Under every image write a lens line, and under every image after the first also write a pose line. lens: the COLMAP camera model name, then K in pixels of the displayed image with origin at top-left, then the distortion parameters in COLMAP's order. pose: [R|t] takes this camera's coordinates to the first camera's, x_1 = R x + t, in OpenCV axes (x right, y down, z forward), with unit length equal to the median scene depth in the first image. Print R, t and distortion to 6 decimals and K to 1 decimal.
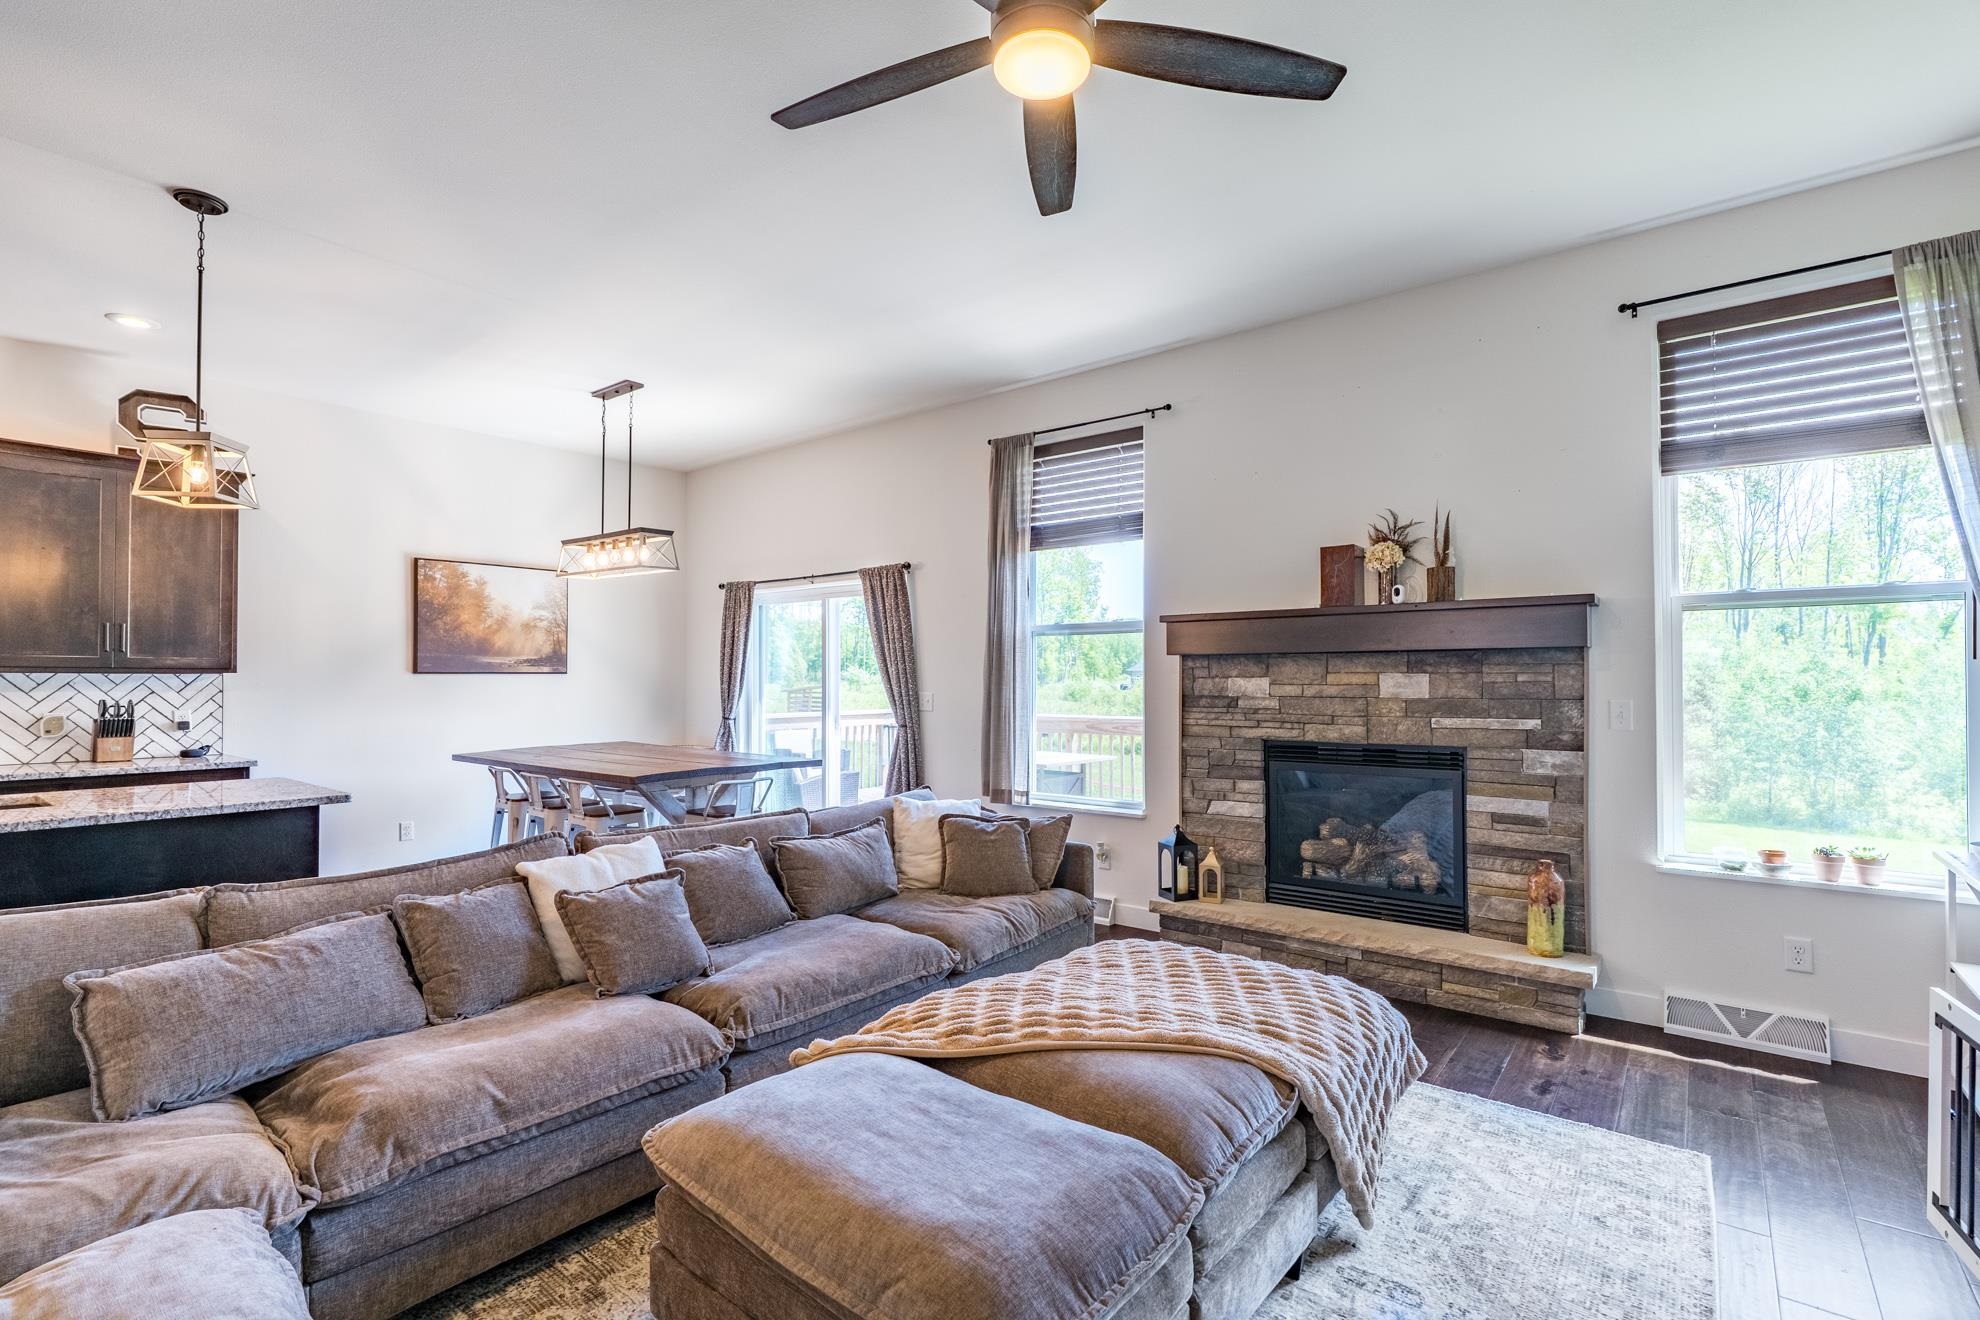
lens RADIAL K [[914.6, 0, 980.2], [0, 914.6, 670.0], [0, 0, 1]] dist [-0.002390, 0.001087]
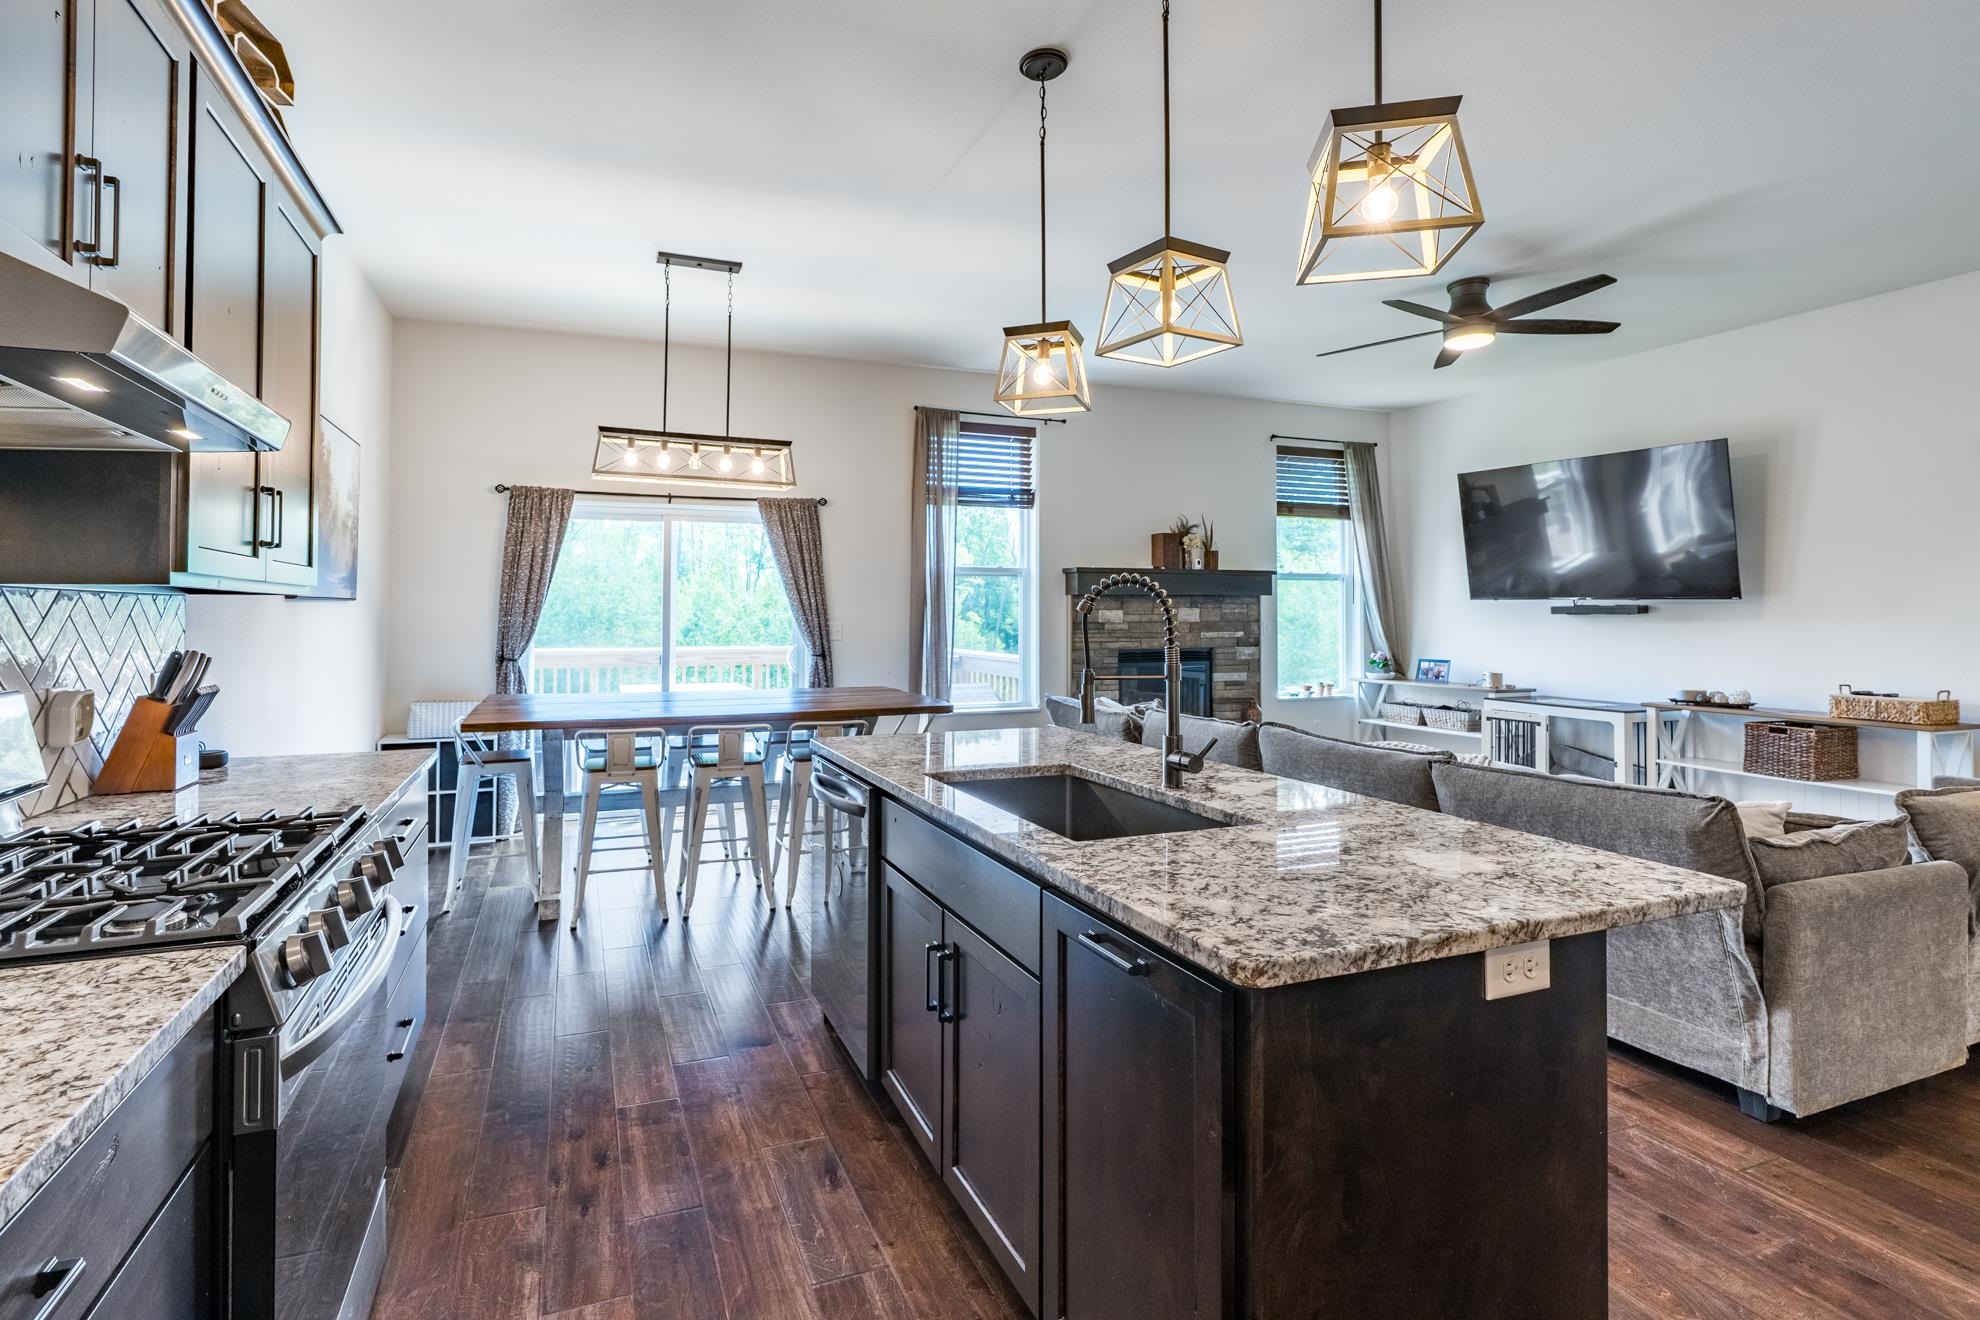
lens RADIAL K [[924.6, 0, 925.2], [0, 924.6, 597.5], [0, 0, 1]] dist [-0.002948, -0.000214]
pose [[0.511256, 0.014533, 0.859305, -1.214924], [-0.010248, 0.999889, -0.010814, 0.007333], [-0.859367, -0.003277, 0.511349, 0.468970]]
